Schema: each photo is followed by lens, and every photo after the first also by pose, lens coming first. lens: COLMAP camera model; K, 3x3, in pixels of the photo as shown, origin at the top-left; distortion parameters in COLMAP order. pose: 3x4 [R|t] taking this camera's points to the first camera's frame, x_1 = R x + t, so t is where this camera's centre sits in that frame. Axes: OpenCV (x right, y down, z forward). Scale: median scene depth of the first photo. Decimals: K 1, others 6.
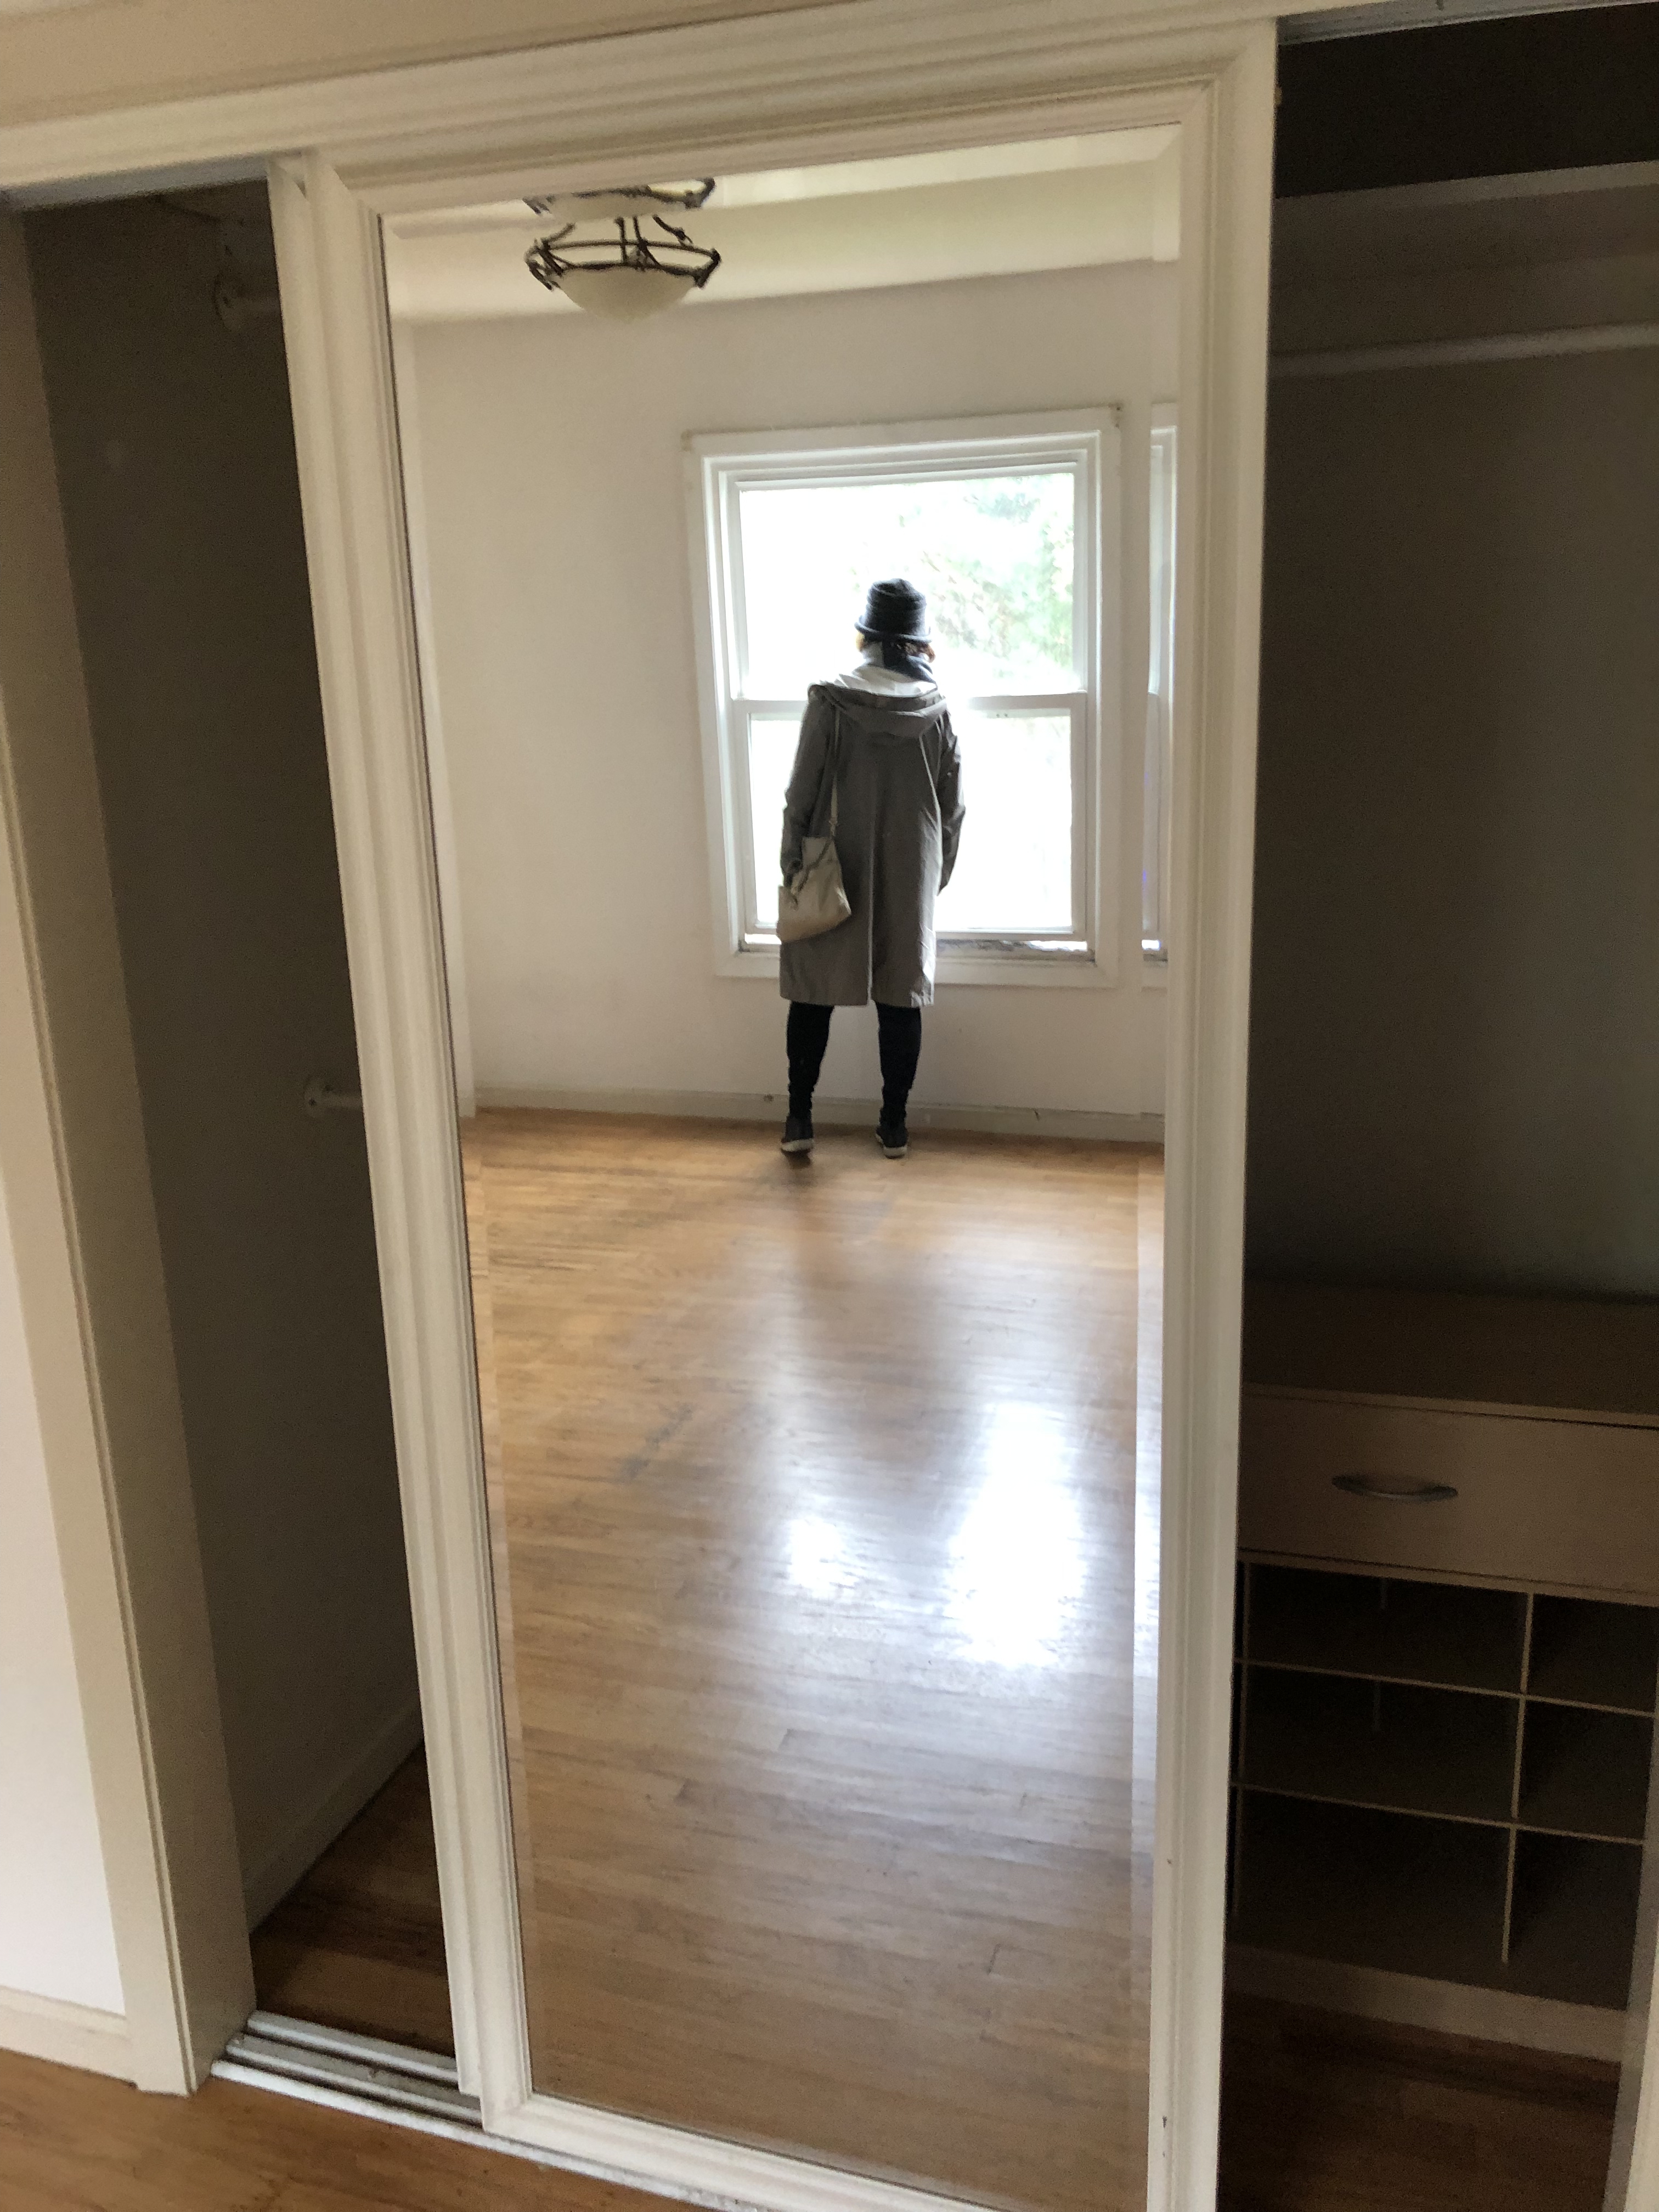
lens RADIAL K [[1804.0, 0, 829.4], [0, 1804.0, 1113.5], [0, 0, 1]] dist [0.026932, -0.027474]
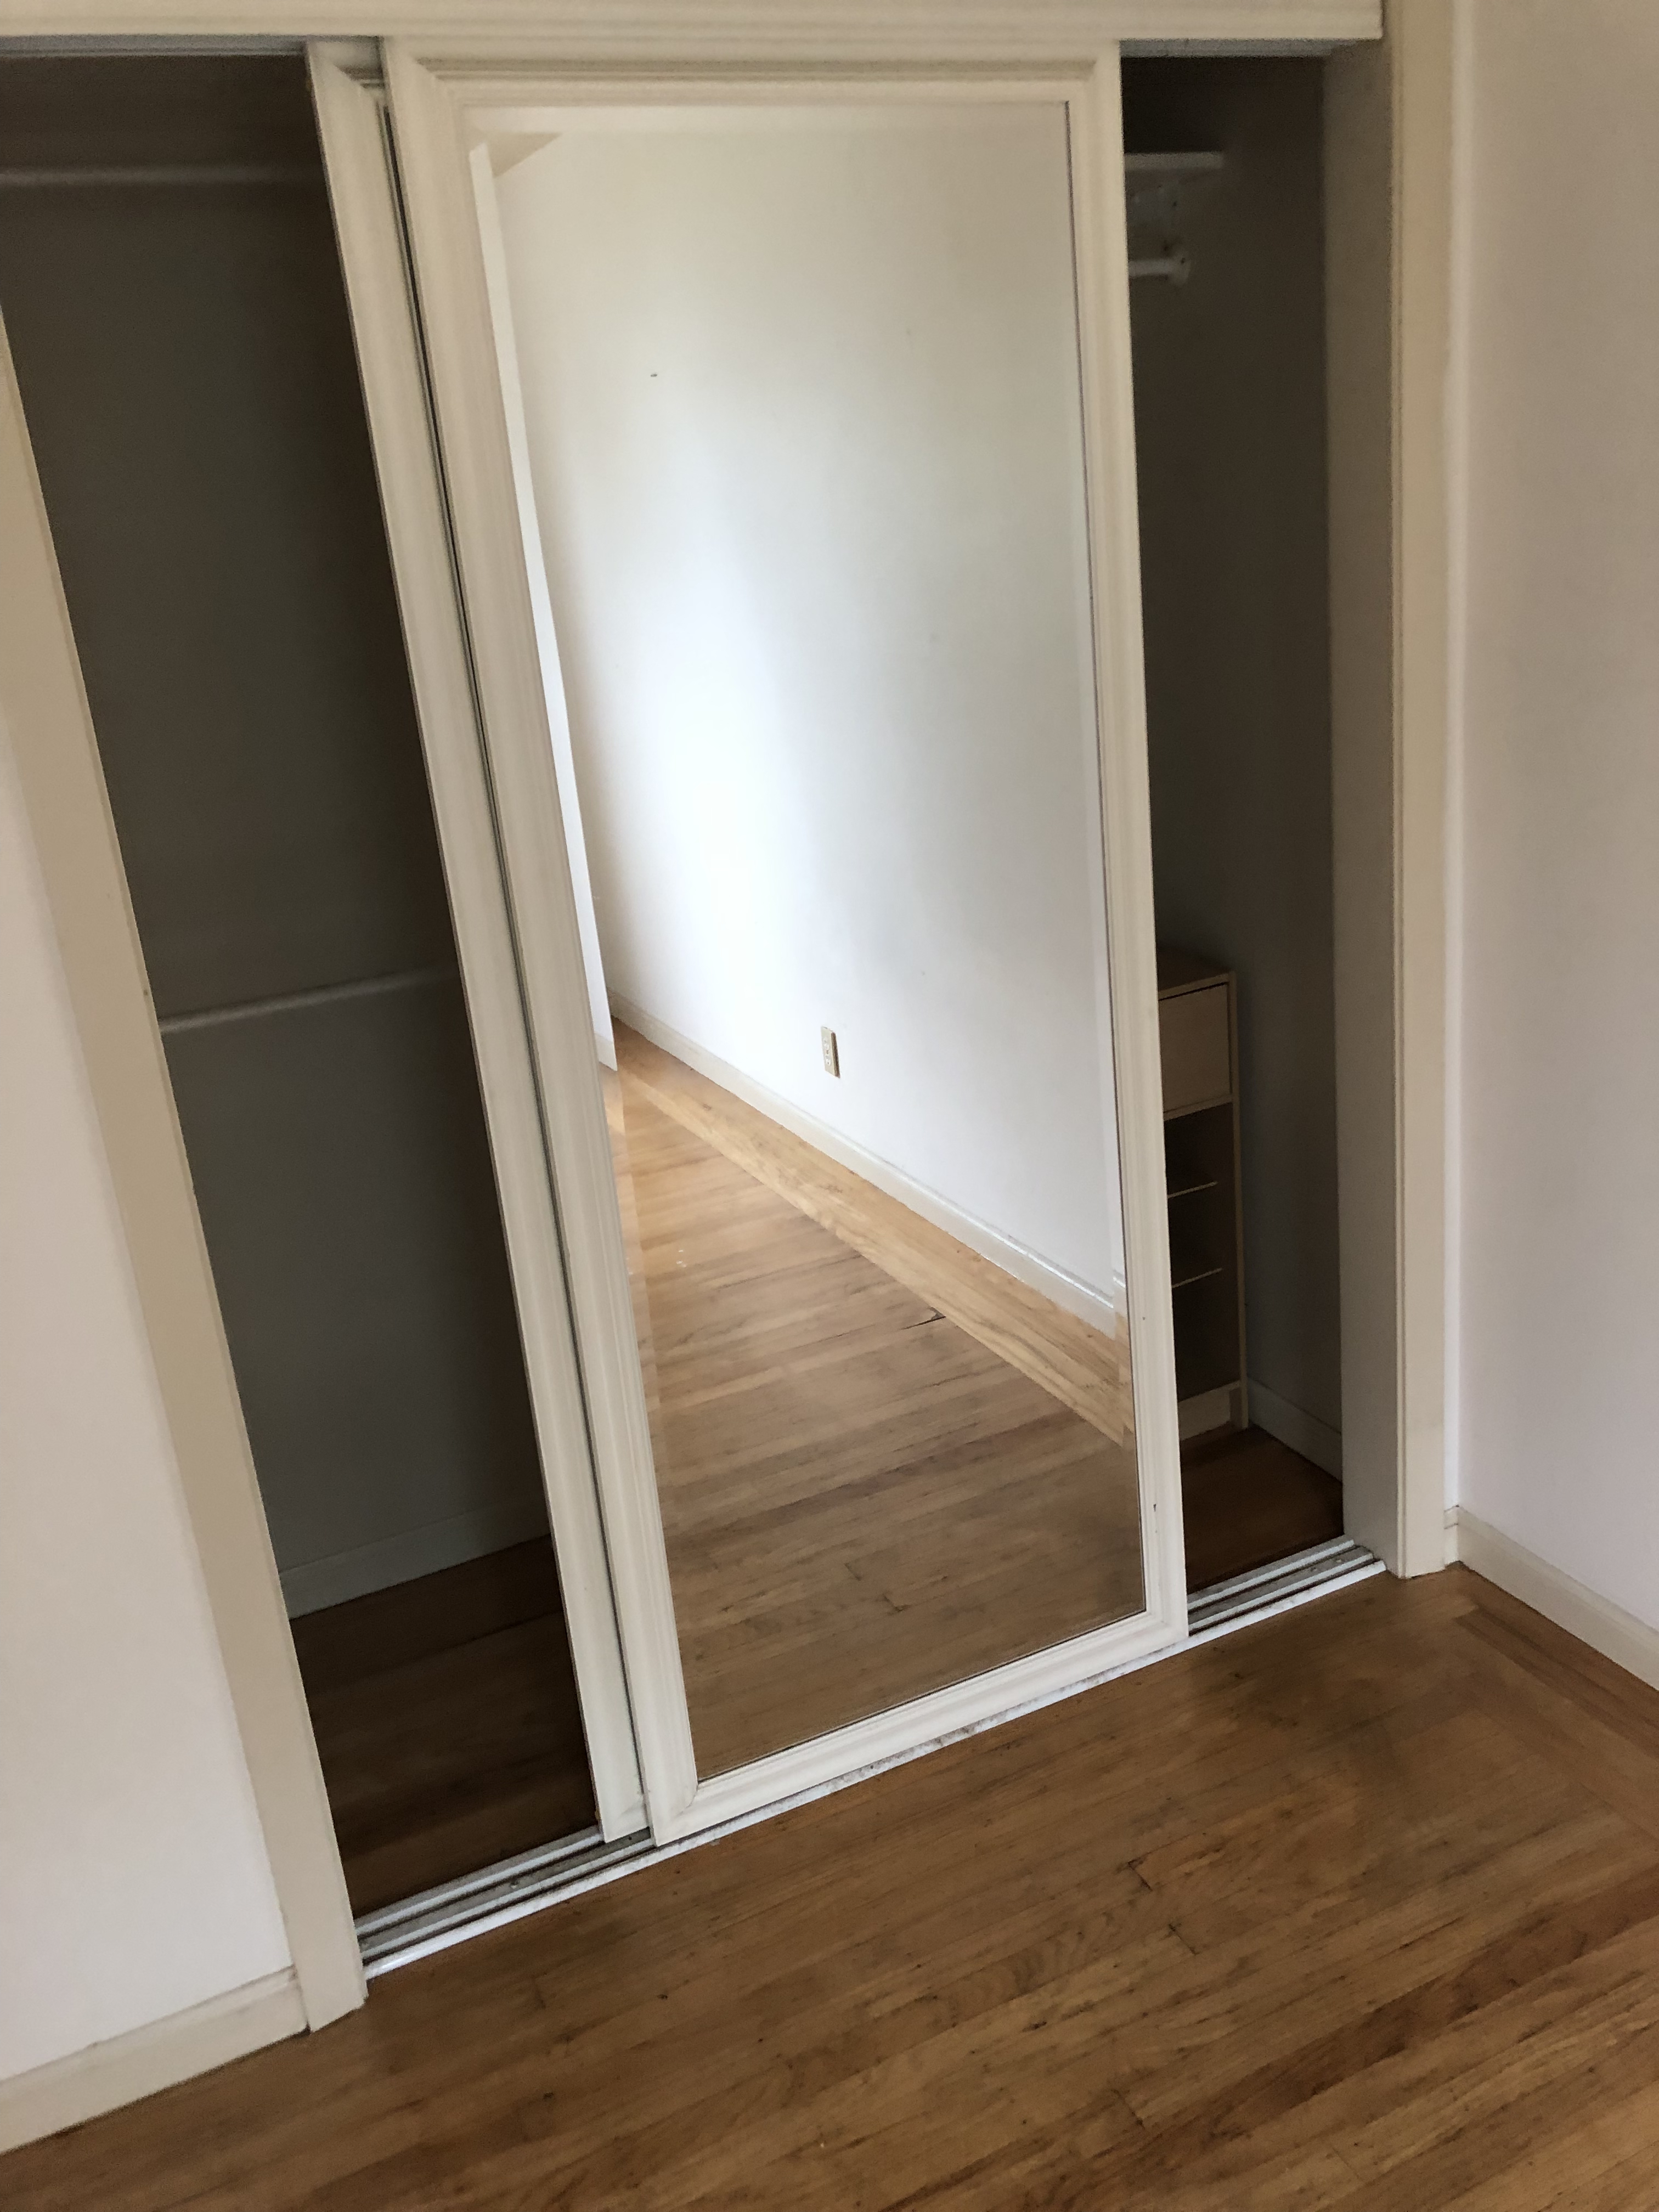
lens RADIAL K [[1804.0, 0, 819.6], [0, 1804.0, 1099.6], [0, 0, 1]] dist [0.026932, -0.027474]
pose [[0.722080, -0.242463, 0.647930, -0.829968], [0.262270, 0.962600, 0.067932, 0.081460], [-0.640168, 0.120881, 0.758665, 0.045848]]
